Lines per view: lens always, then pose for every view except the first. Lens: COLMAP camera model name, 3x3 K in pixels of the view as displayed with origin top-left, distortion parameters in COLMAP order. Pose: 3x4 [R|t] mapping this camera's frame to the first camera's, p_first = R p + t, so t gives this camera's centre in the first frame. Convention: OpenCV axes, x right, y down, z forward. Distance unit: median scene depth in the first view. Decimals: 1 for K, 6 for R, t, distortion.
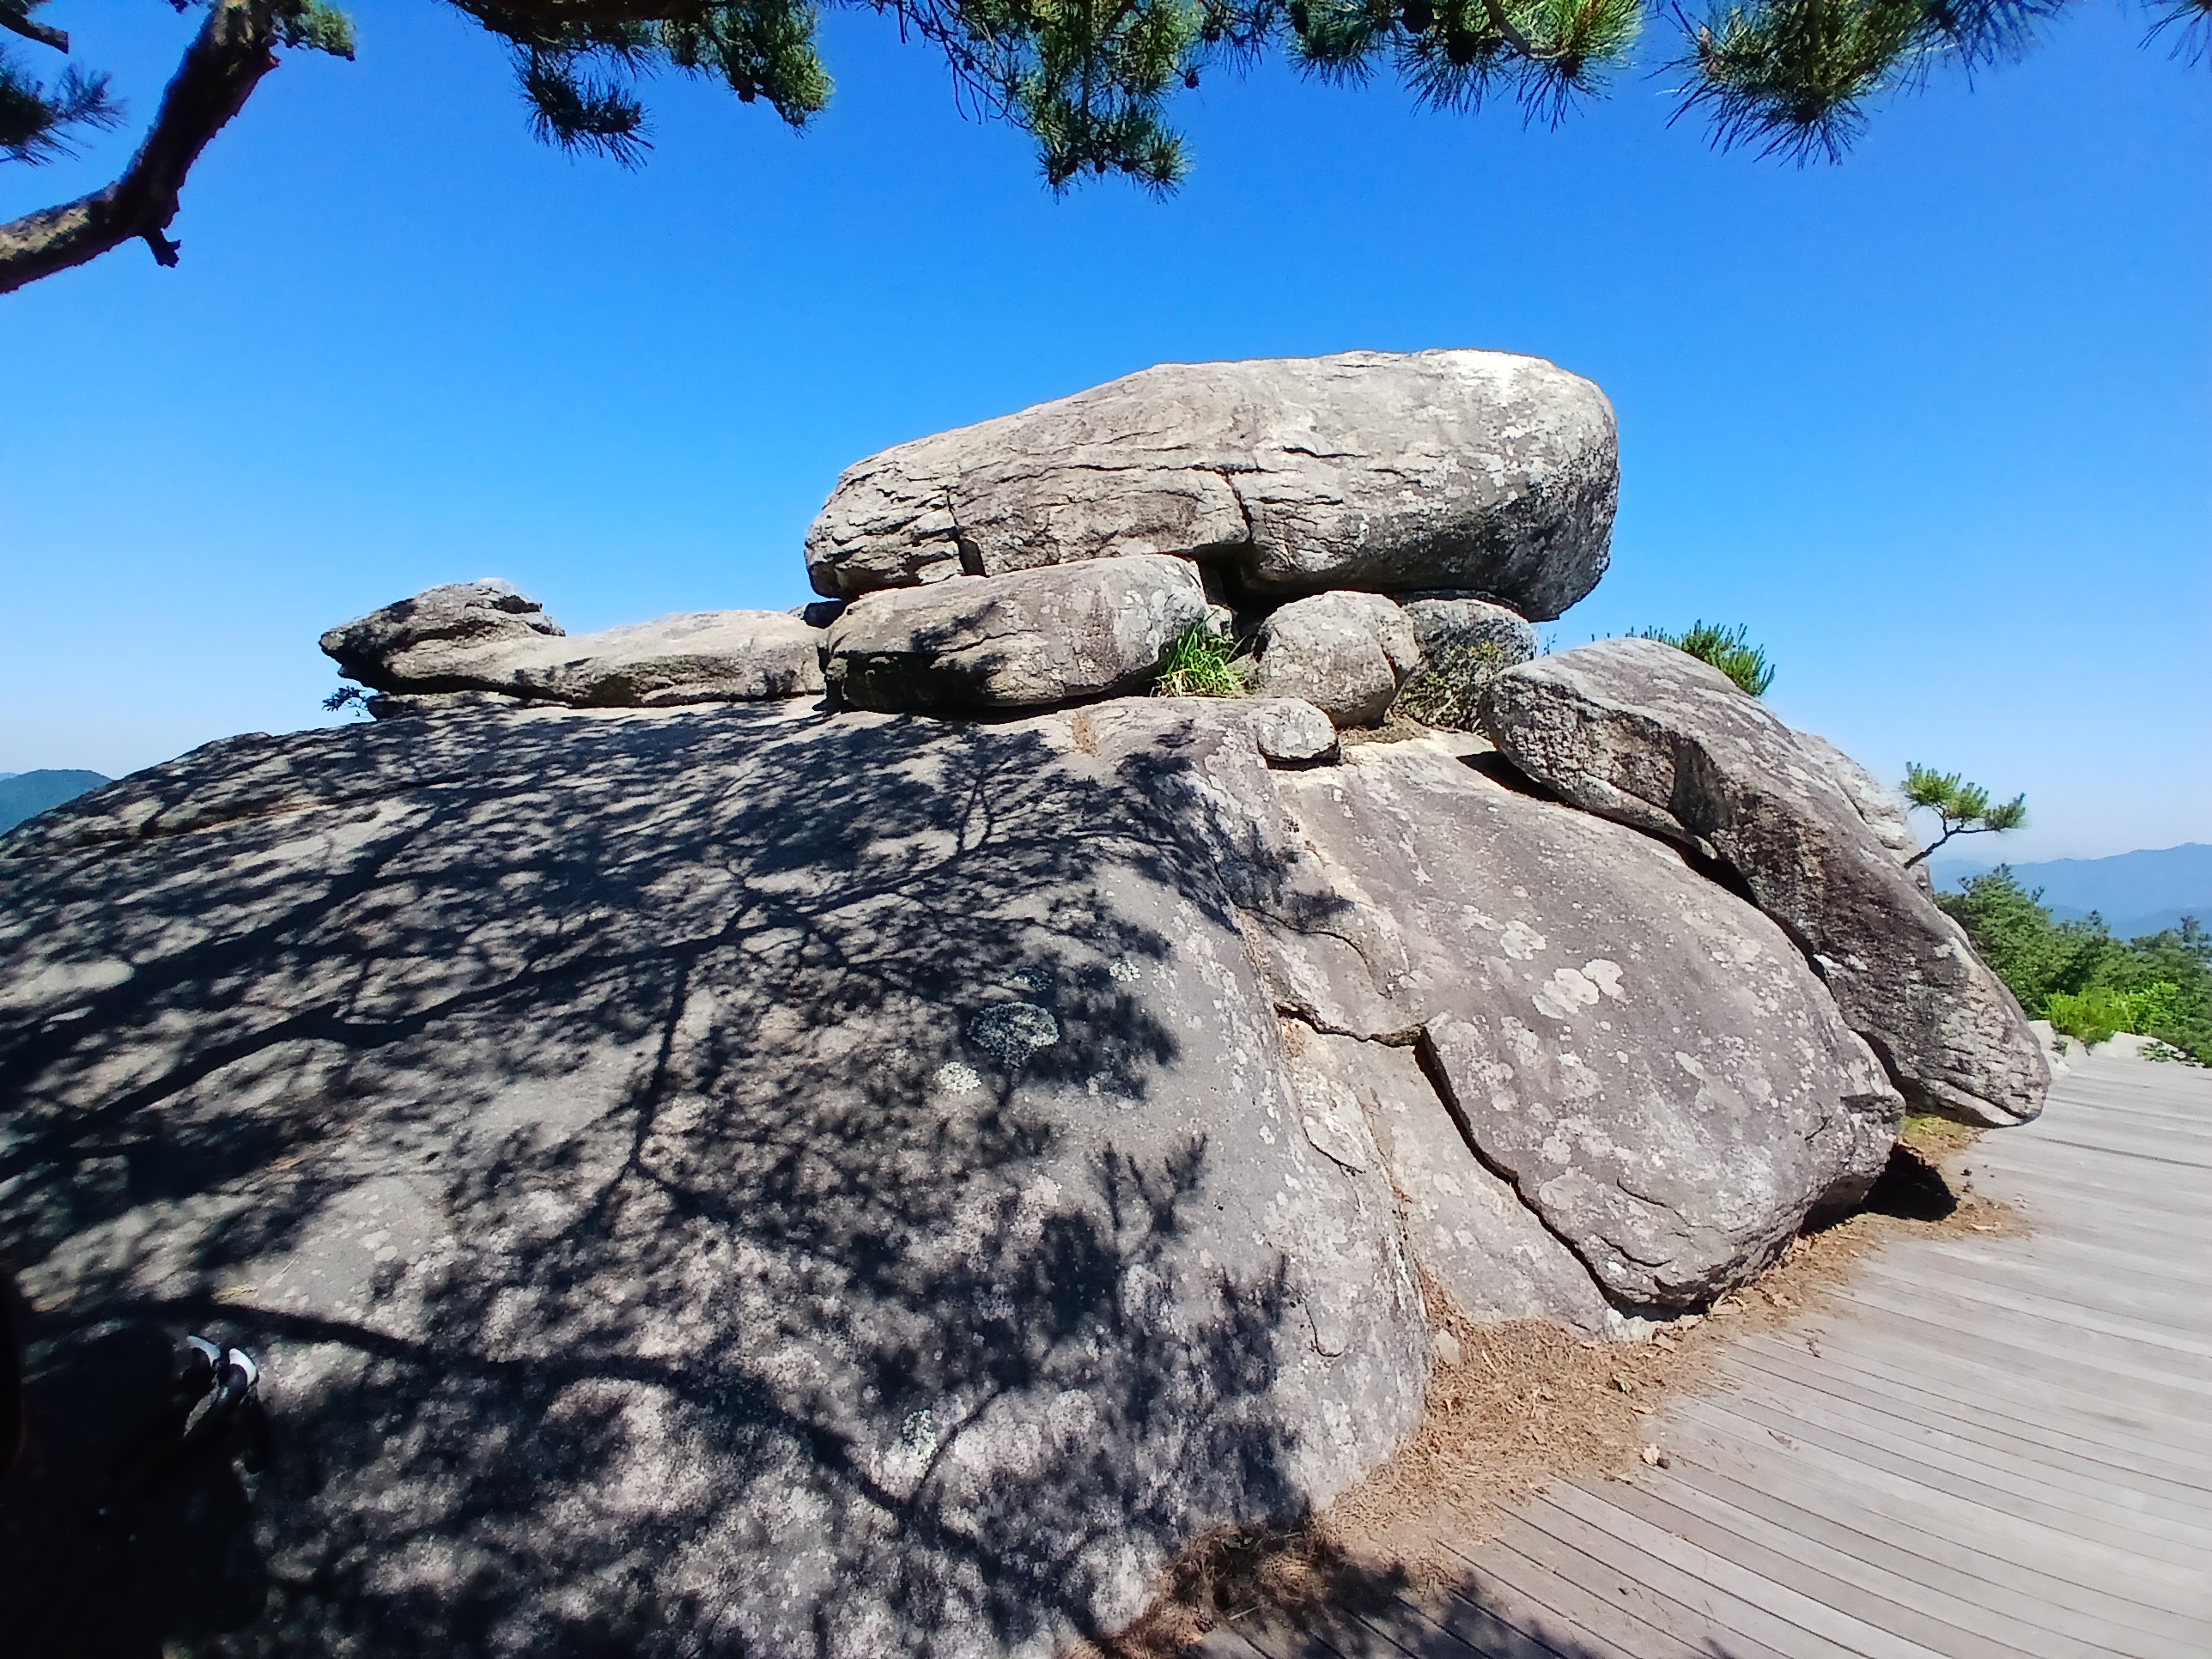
lens RADIAL K [[1100.3, 0, 1094.7], [0, 1100.3, 803.4], [0, 0, 1]] dist [0.004360, -0.043622]
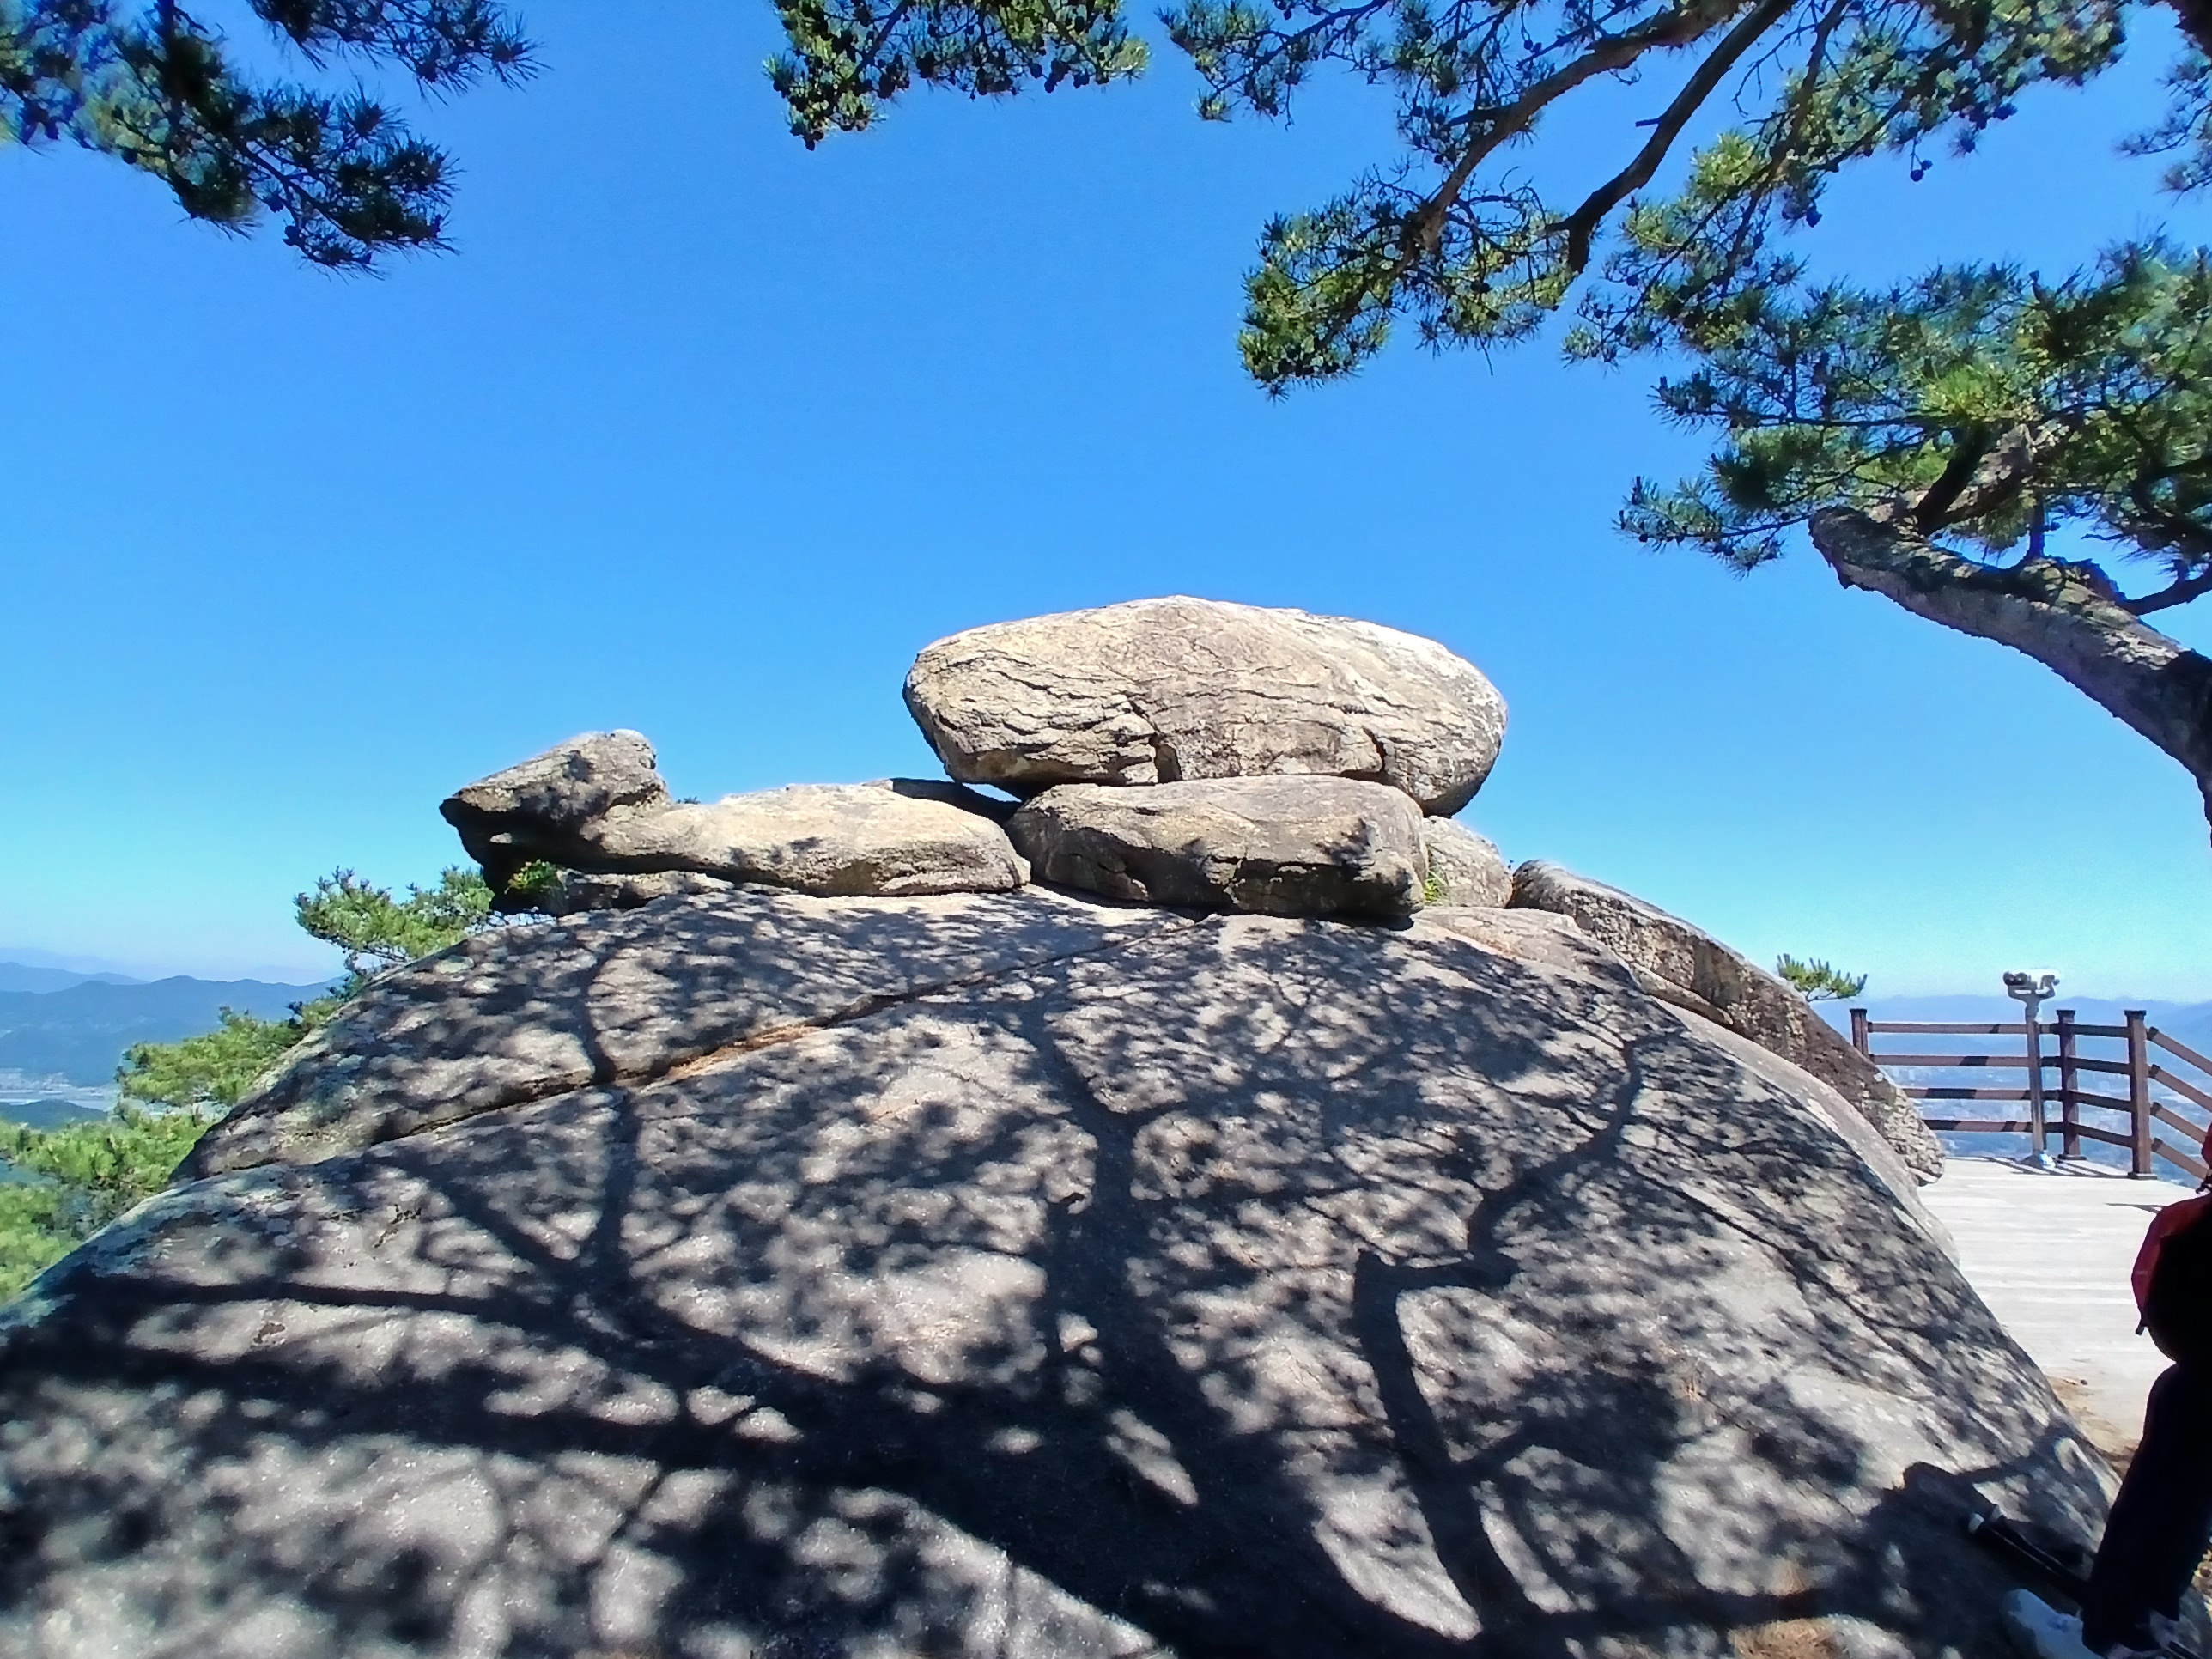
lens RADIAL K [[1100.3, 0, 1094.7], [0, 1100.3, 803.4], [0, 0, 1]] dist [0.004360, -0.043622]
pose [[0.851173, 0.064394, 0.520921, -0.744274], [0.009530, 0.990387, -0.137999, -0.037640], [-0.524799, 0.122425, 0.842376, 0.143984]]
